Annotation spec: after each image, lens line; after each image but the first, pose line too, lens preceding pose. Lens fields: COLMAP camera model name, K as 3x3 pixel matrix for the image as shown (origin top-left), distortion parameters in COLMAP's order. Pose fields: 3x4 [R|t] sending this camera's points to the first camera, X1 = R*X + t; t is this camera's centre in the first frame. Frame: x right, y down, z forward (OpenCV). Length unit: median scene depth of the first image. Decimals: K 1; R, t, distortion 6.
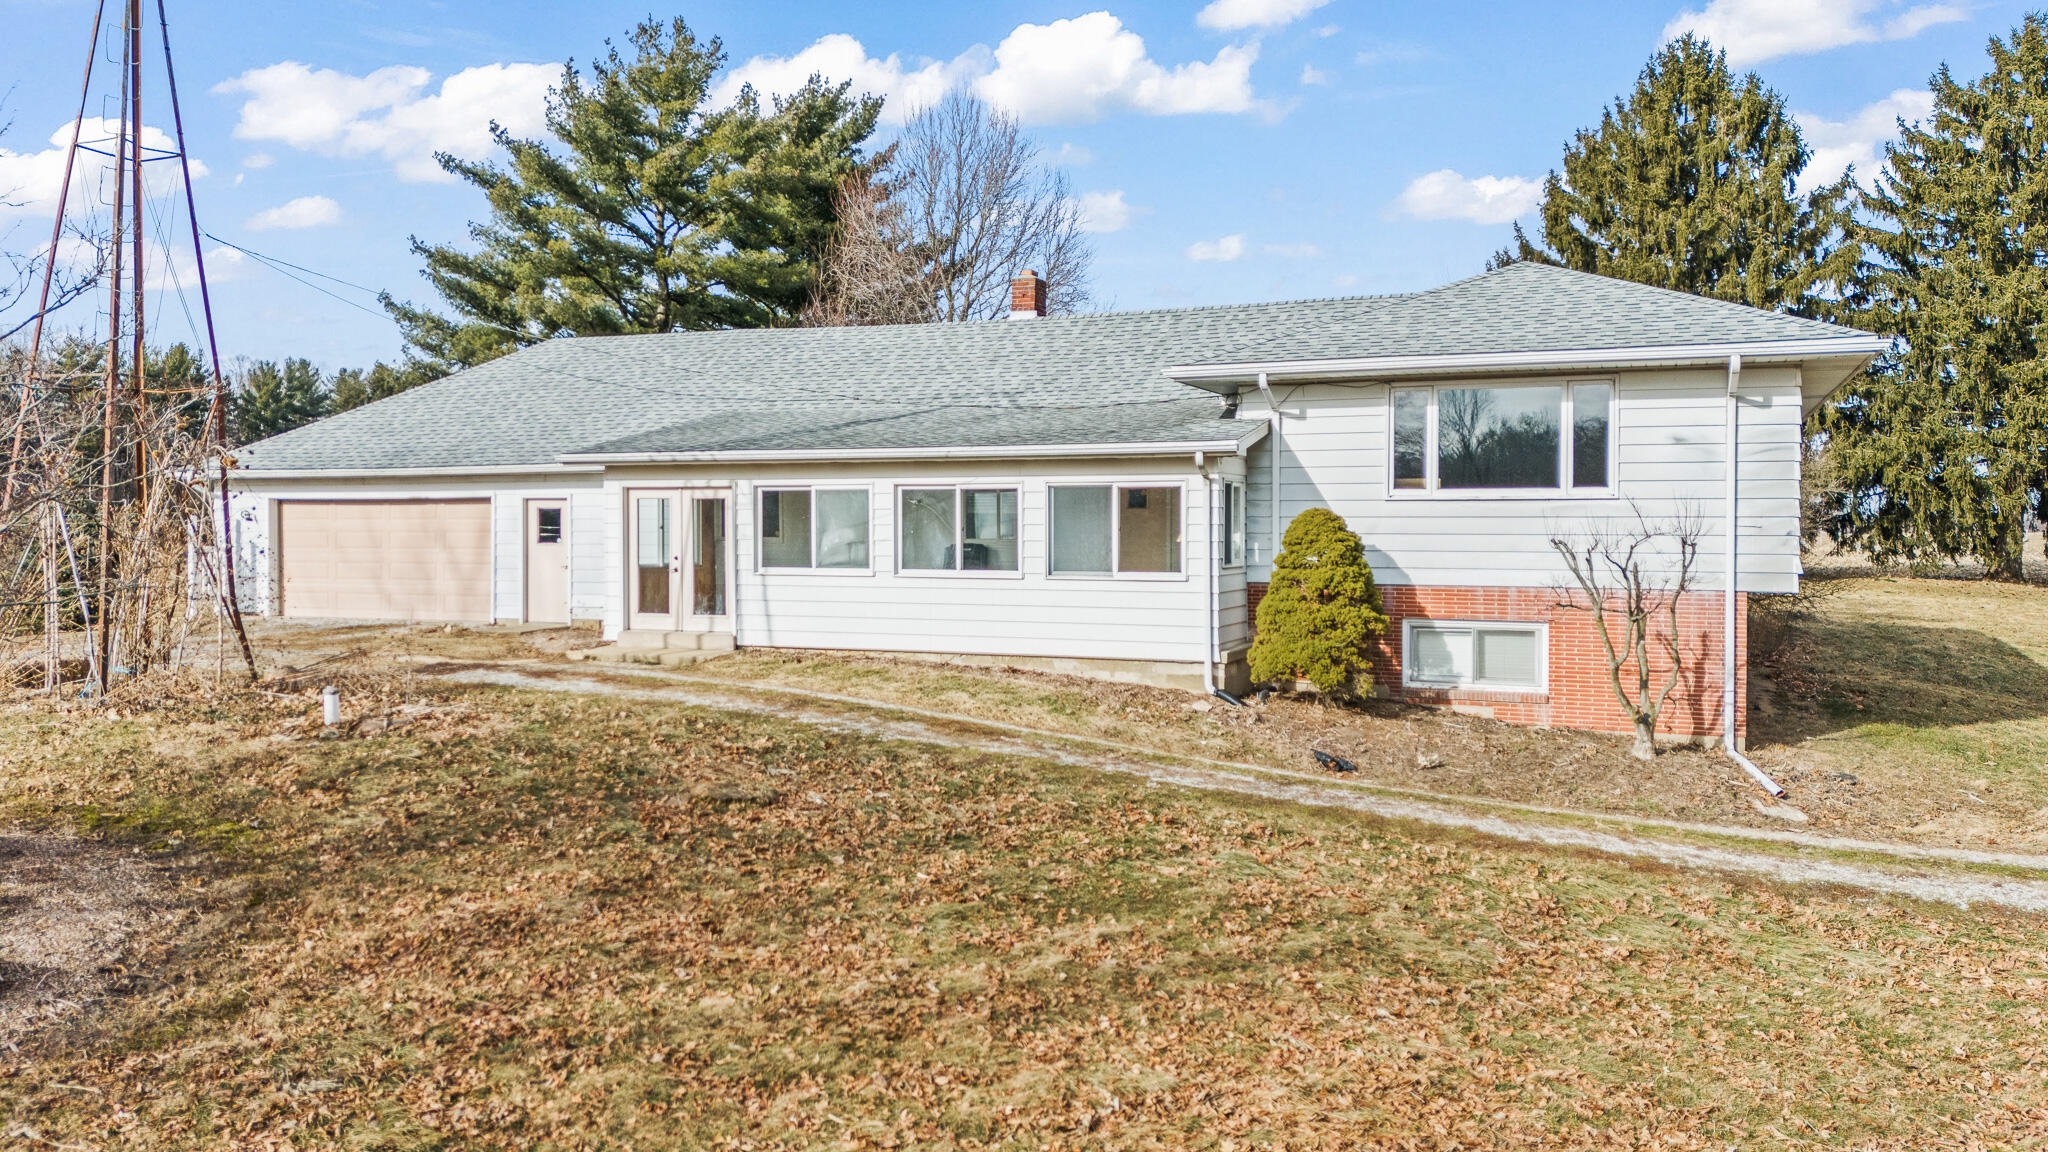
lens RADIAL K [[1599.8, 0, 1024.0], [0, 1599.8, 576.0], [0, 0, 1]] dist [0.117252, -0.104781]
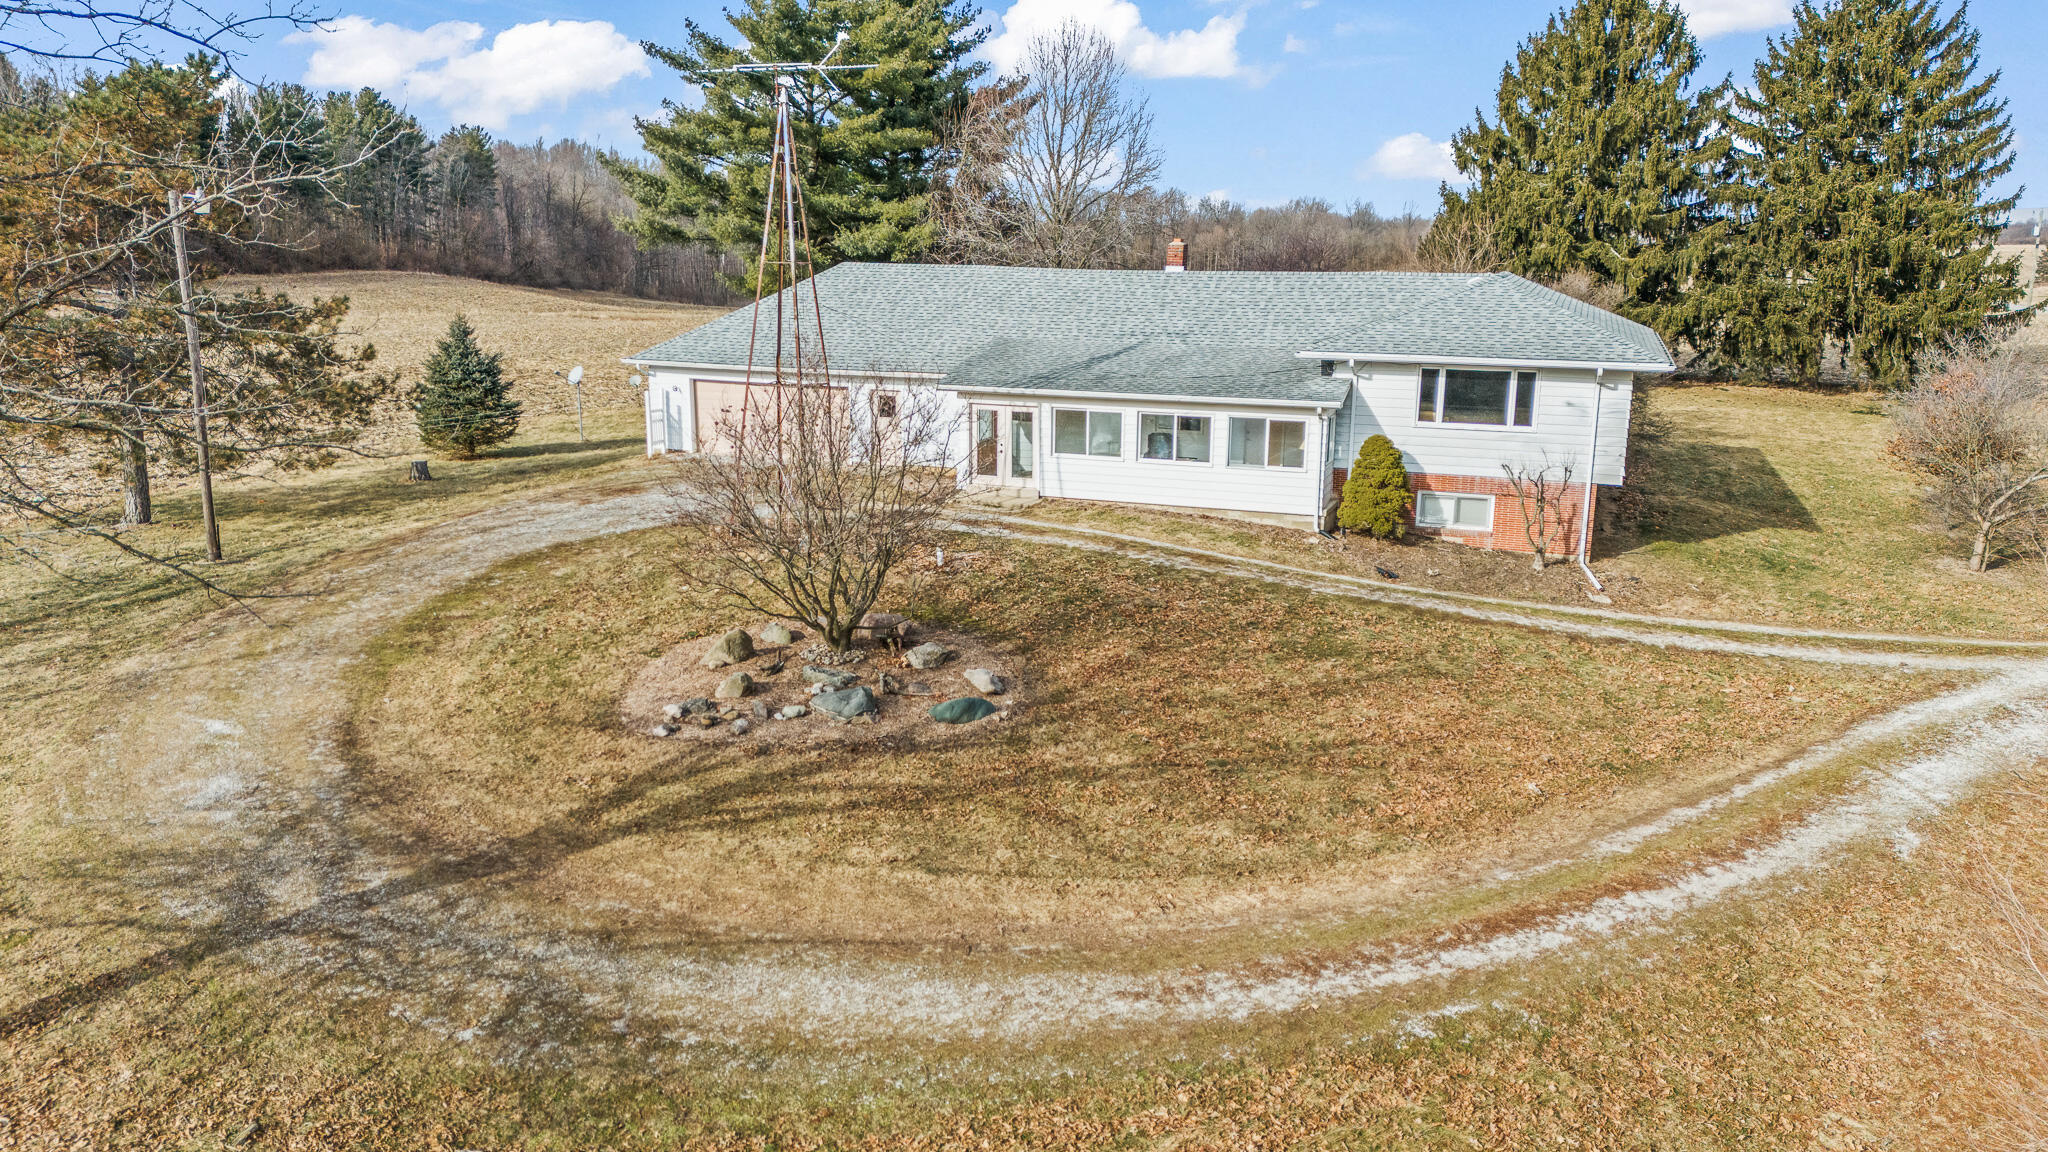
lens RADIAL K [[1572.9, 0, 1014.9], [0, 1572.9, 602.8], [0, 0, 1]] dist [0.099048, -0.008862]
pose [[0.999032, -0.002258, 0.043938, -0.316698], [-0.006744, 0.979022, 0.203643, -0.218732], [-0.043476, -0.203742, 0.978059, -0.813252]]
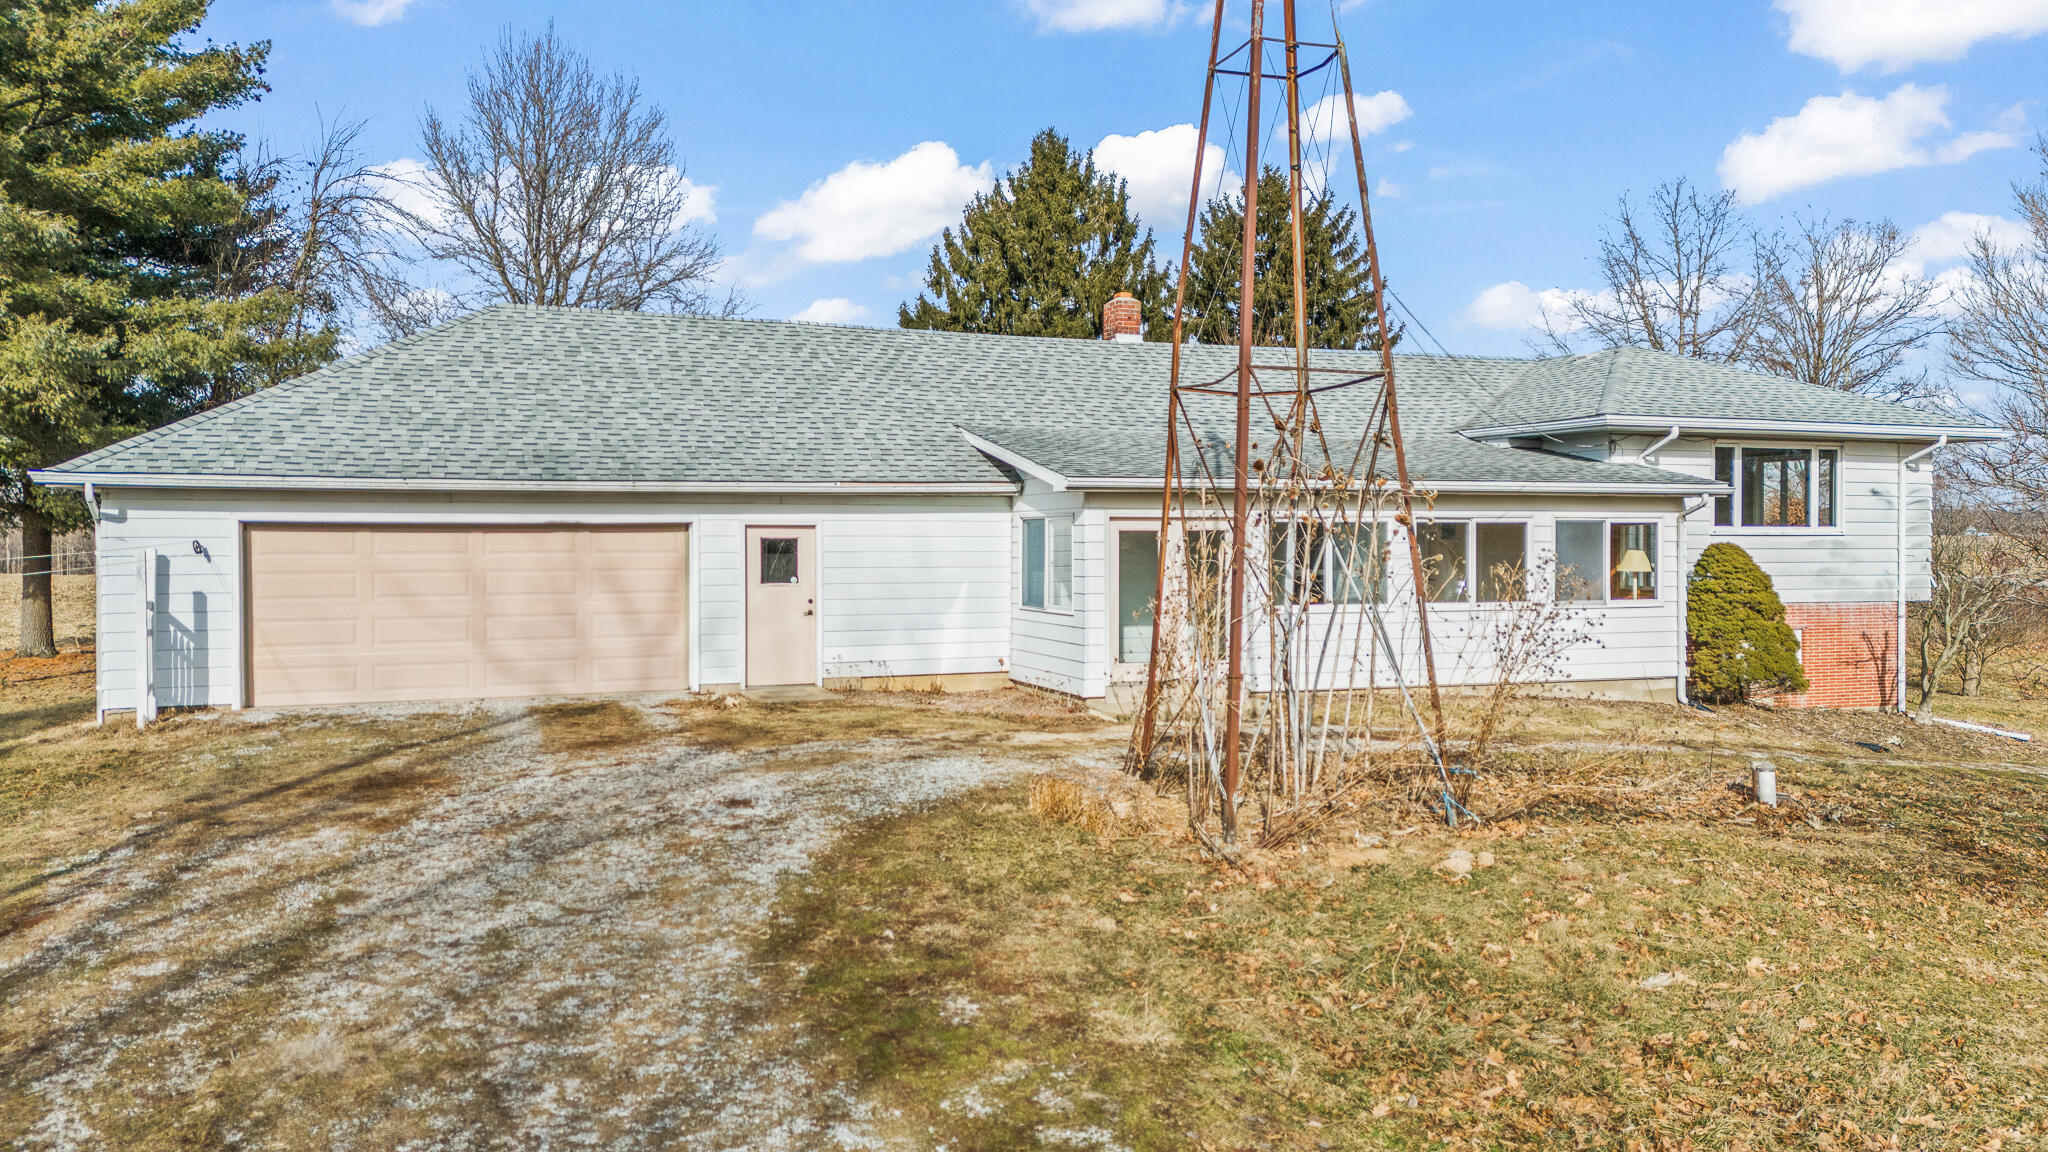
lens RADIAL K [[1599.8, 0, 1024.0], [0, 1599.8, 576.0], [0, 0, 1]] dist [0.117252, -0.104781]
pose [[0.704160, -0.016211, 0.709856, -1.022058], [0.024300, 0.999704, -0.001275, -0.026925], [-0.709625, 0.018147, 0.704346, 0.501260]]
